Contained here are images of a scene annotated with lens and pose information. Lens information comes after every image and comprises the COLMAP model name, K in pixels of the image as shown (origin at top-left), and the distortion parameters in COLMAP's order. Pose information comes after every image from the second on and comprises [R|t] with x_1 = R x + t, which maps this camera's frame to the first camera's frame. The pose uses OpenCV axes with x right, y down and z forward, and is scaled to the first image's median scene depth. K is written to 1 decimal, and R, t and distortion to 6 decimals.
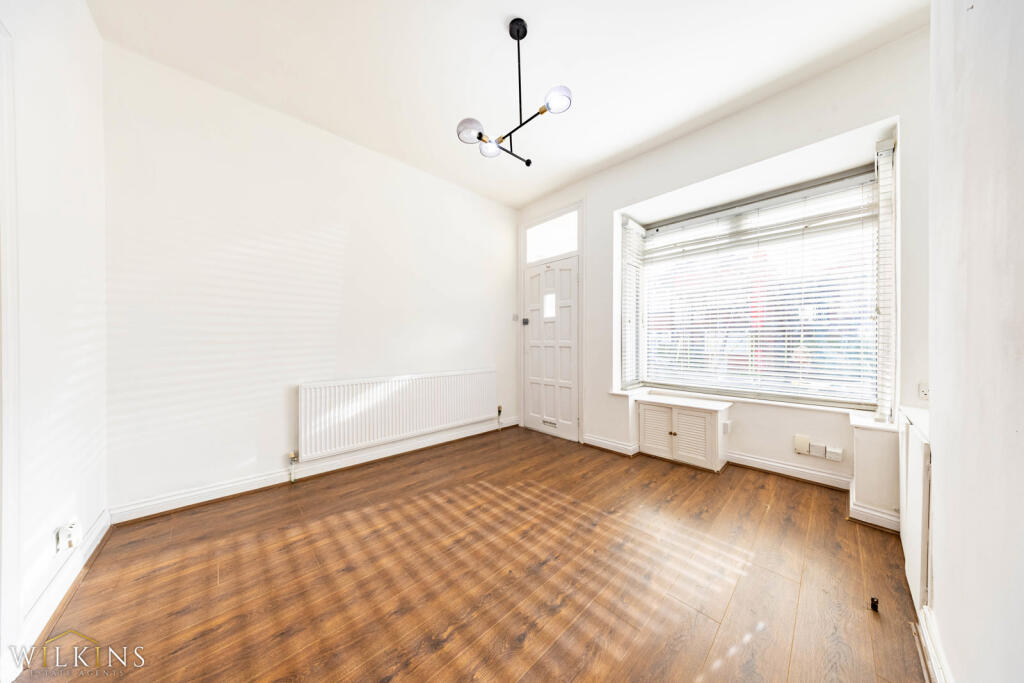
lens RADIAL K [[306.7, 0, 517.8], [0, 306.7, 339.9], [0, 0, 1]] dist [0.000177, -0.000061]
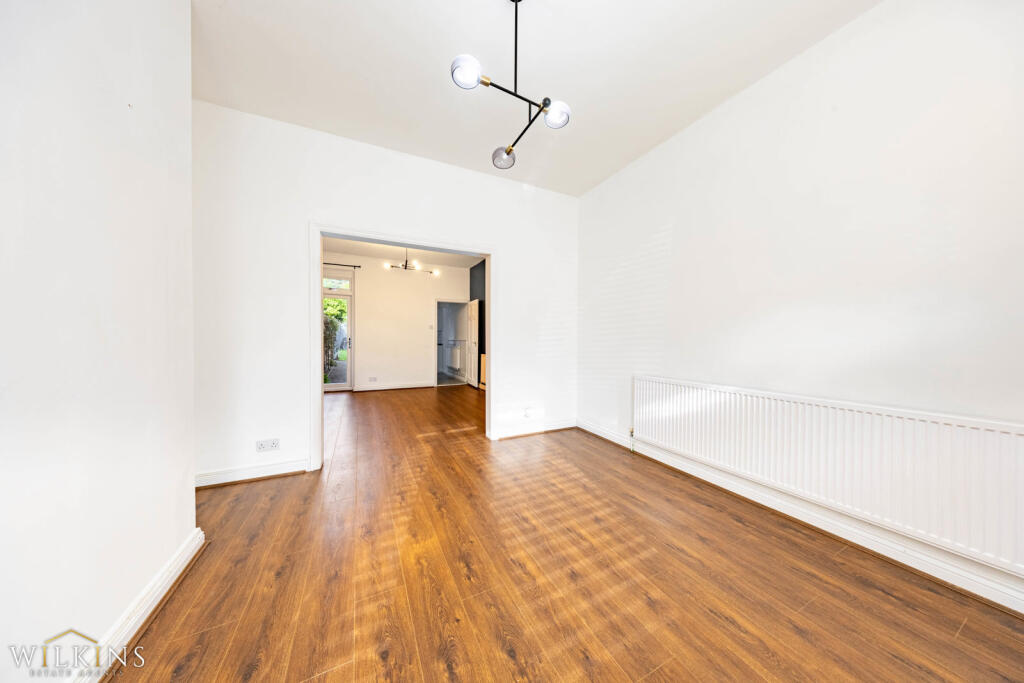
lens RADIAL K [[306.7, 0, 508.7], [0, 306.7, 338.7], [0, 0, 1]] dist [0.000177, -0.000061]
pose [[-0.312190, -0.002210, -0.950017, 0.703355], [-0.000506, 0.999998, -0.002160, 0.004837], [0.950019, -0.000193, -0.312191, 1.031944]]
